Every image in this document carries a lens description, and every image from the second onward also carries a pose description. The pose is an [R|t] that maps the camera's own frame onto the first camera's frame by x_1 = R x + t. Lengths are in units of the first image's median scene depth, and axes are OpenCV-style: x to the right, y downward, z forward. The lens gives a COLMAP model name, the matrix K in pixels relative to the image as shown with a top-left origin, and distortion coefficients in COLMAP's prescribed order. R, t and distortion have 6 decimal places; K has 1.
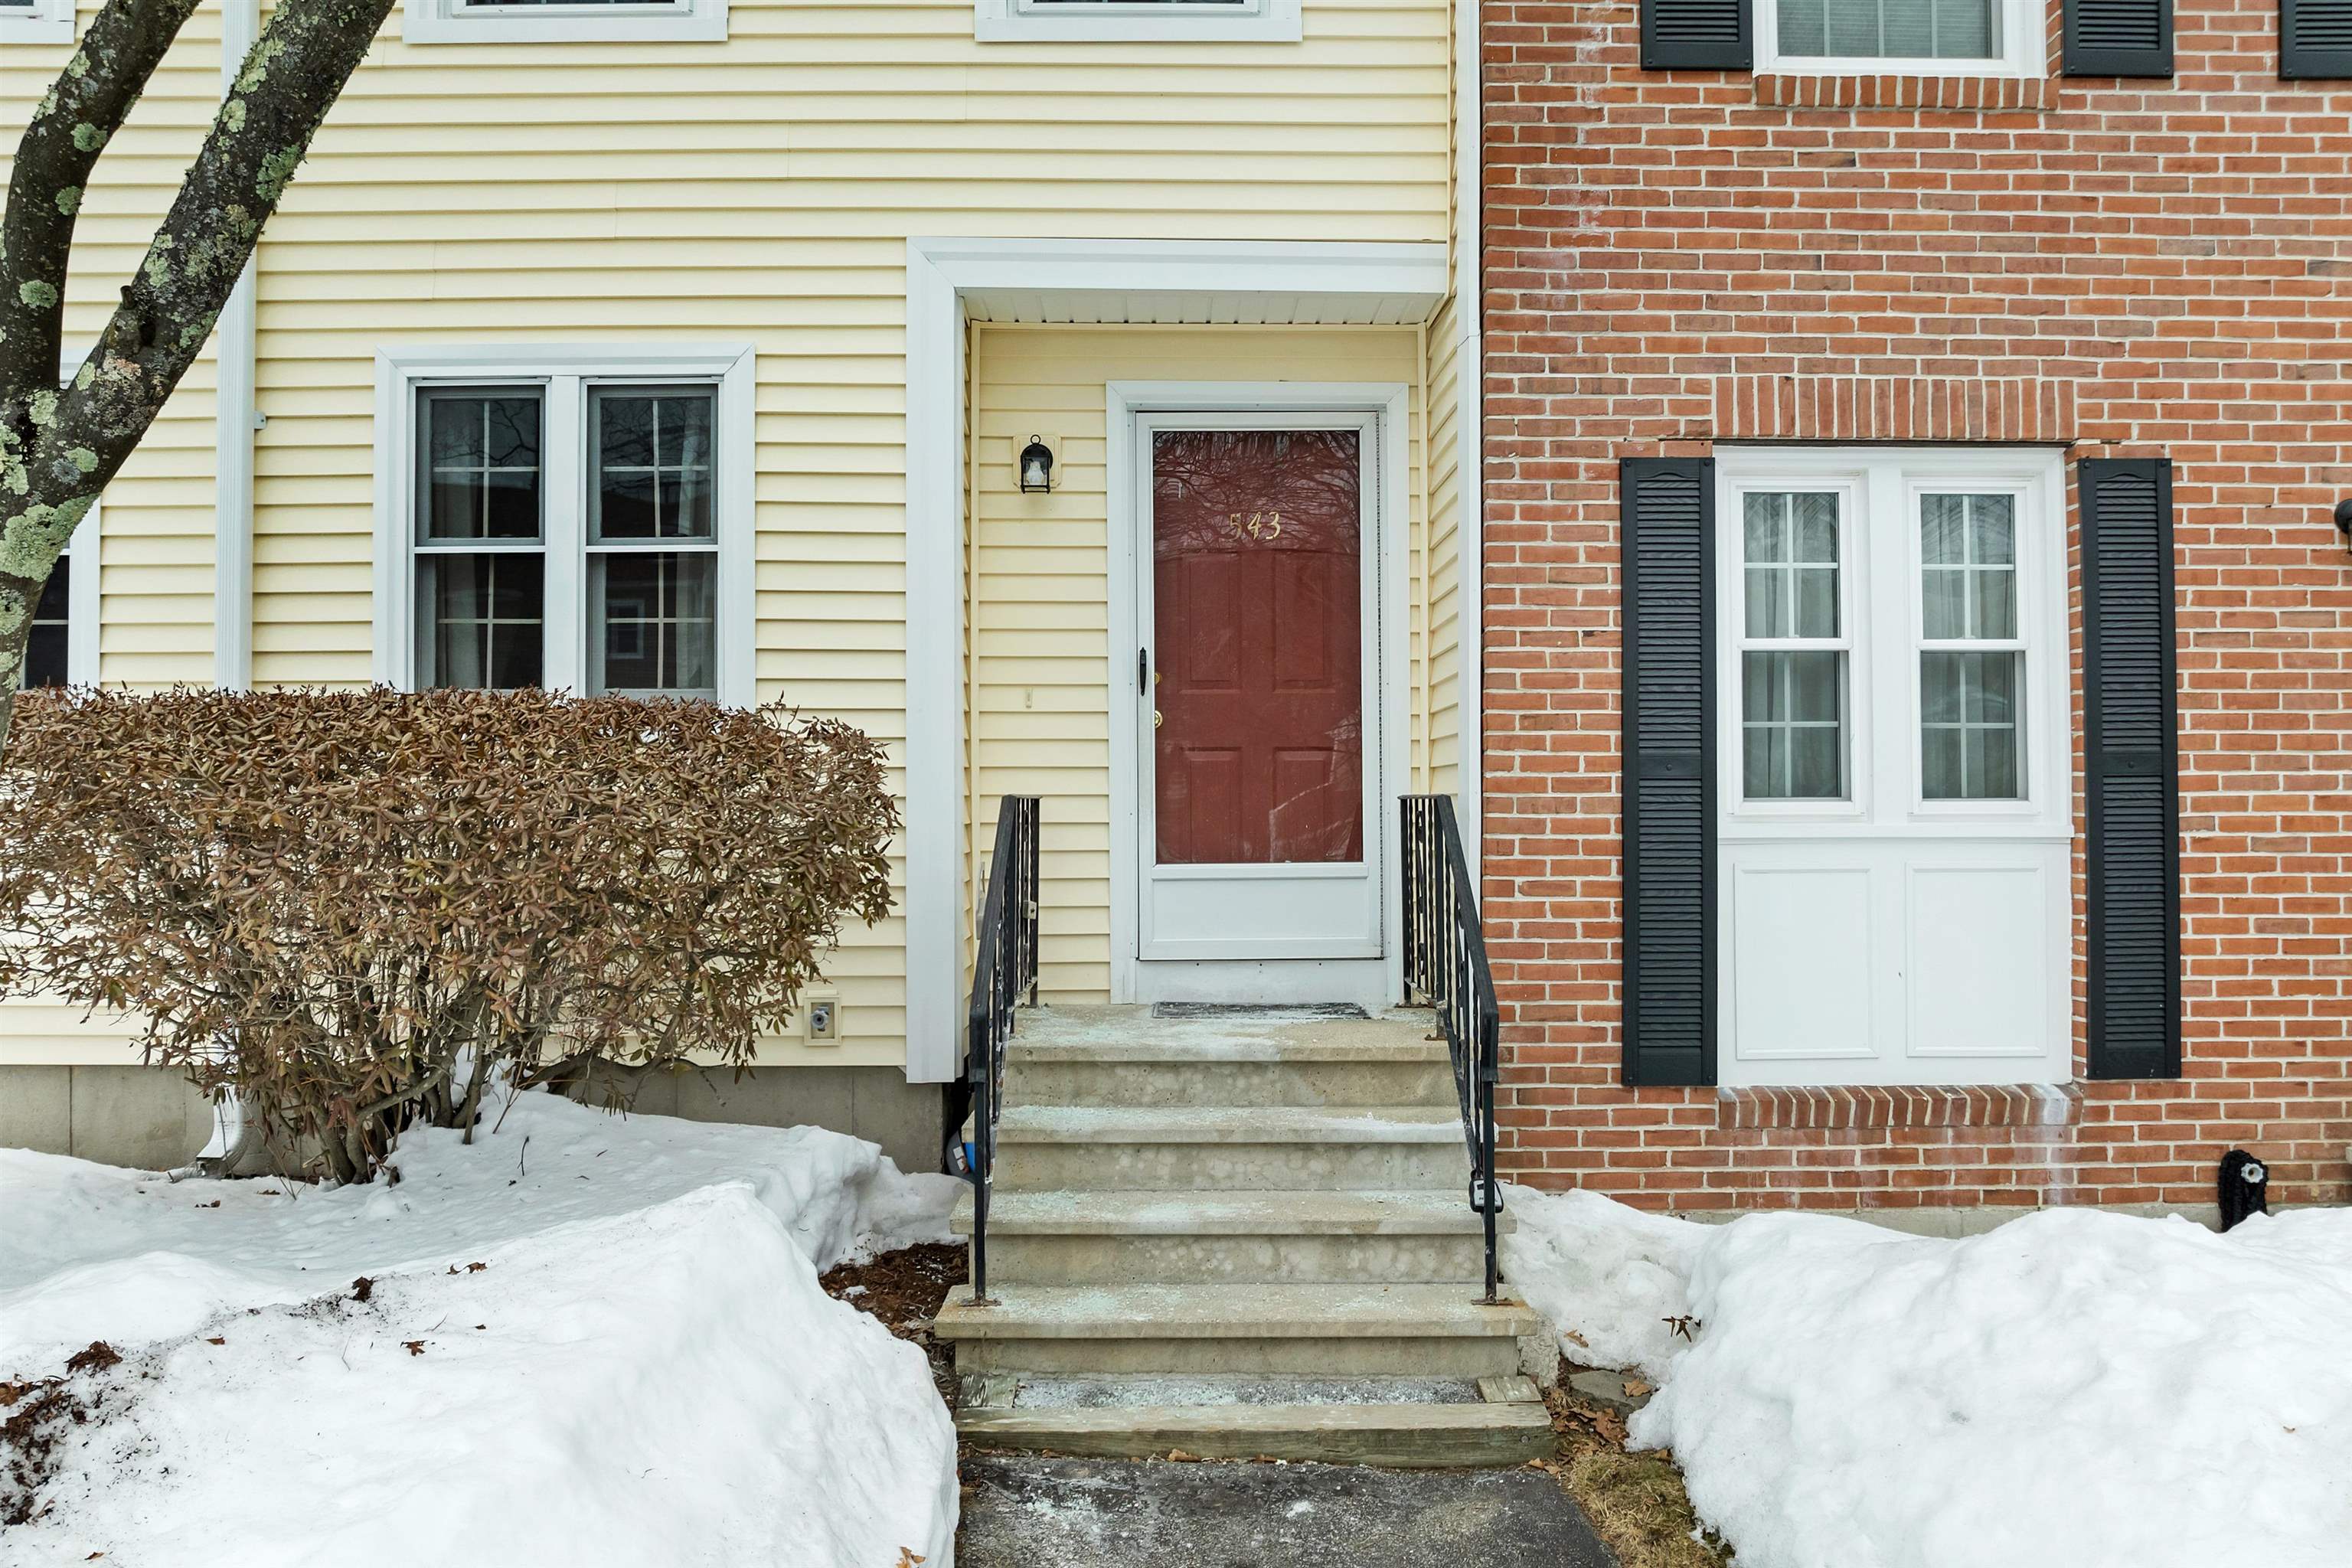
lens RADIAL K [[1710.2, 0, 1185.2], [0, 1710.2, 779.5], [0, 0, 1]] dist [-0.044930, 0.019049]
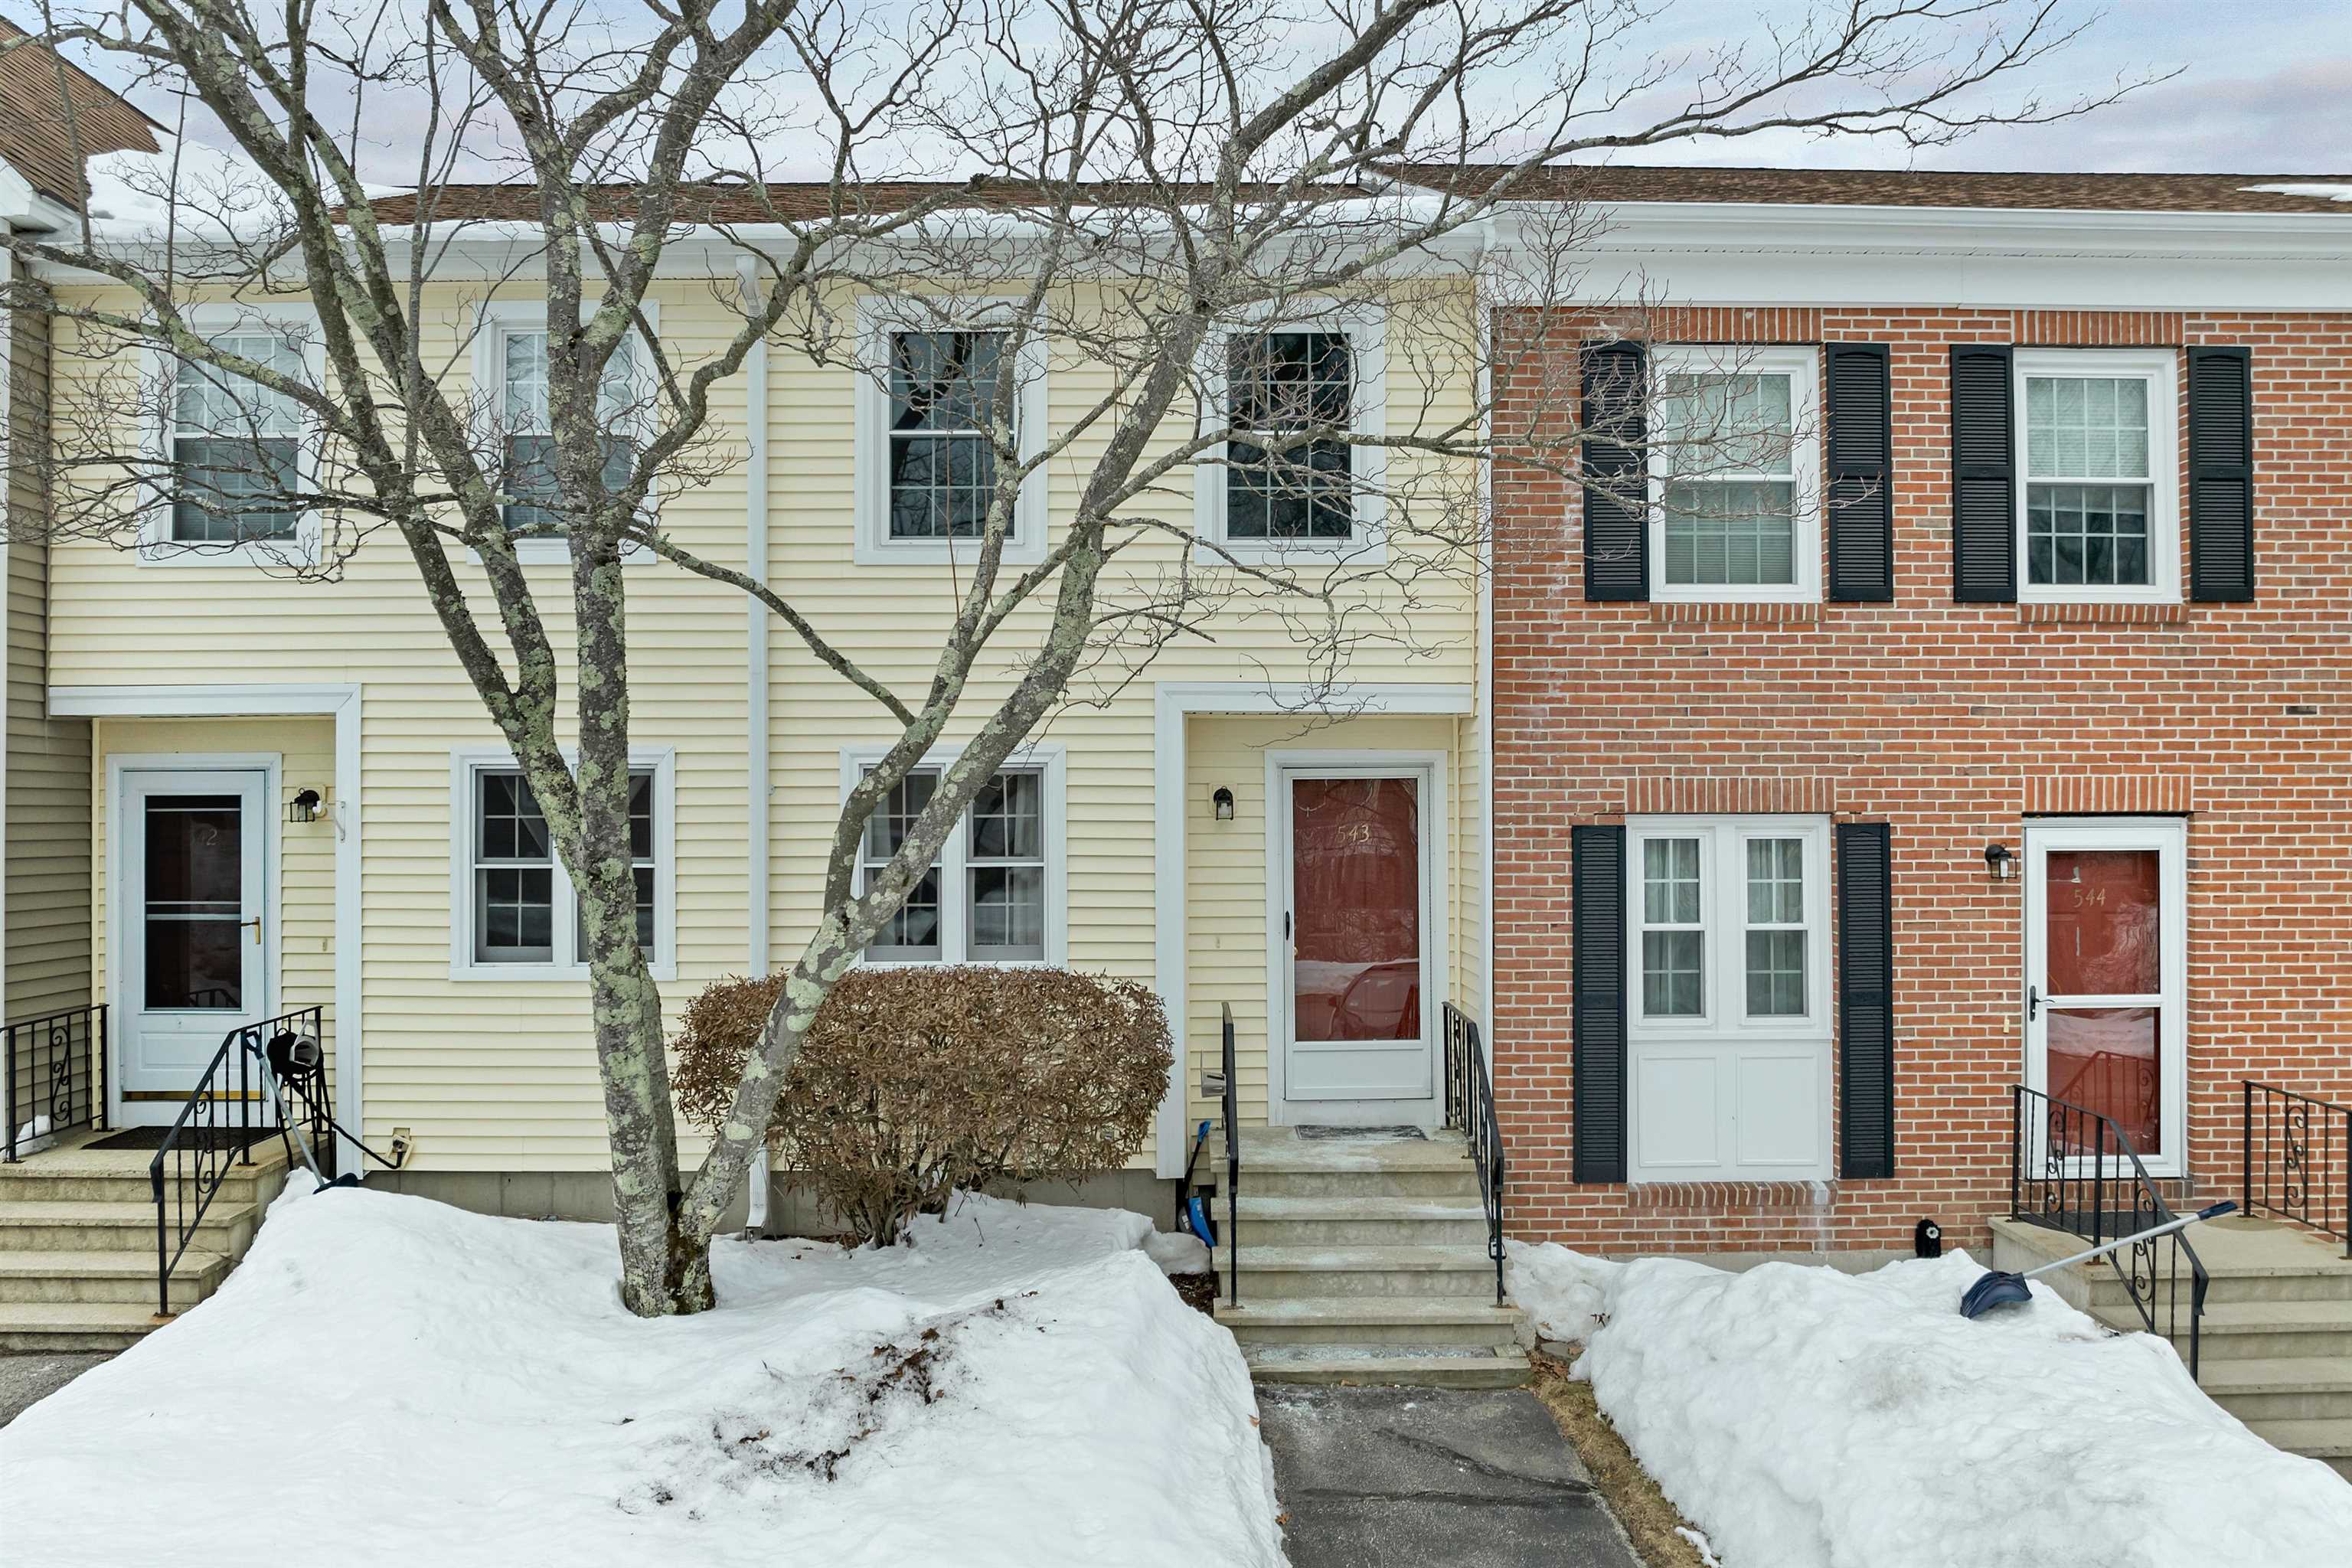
lens RADIAL K [[1706.7, 0, 1176.0], [0, 1706.7, 784.0], [0, 0, 1]] dist [-0.031822, -0.003777]
pose [[0.999990, -0.002738, -0.003658, -0.145595], [0.002744, 0.999995, 0.001861, -0.235450], [0.003653, -0.001871, 0.999992, -0.754086]]
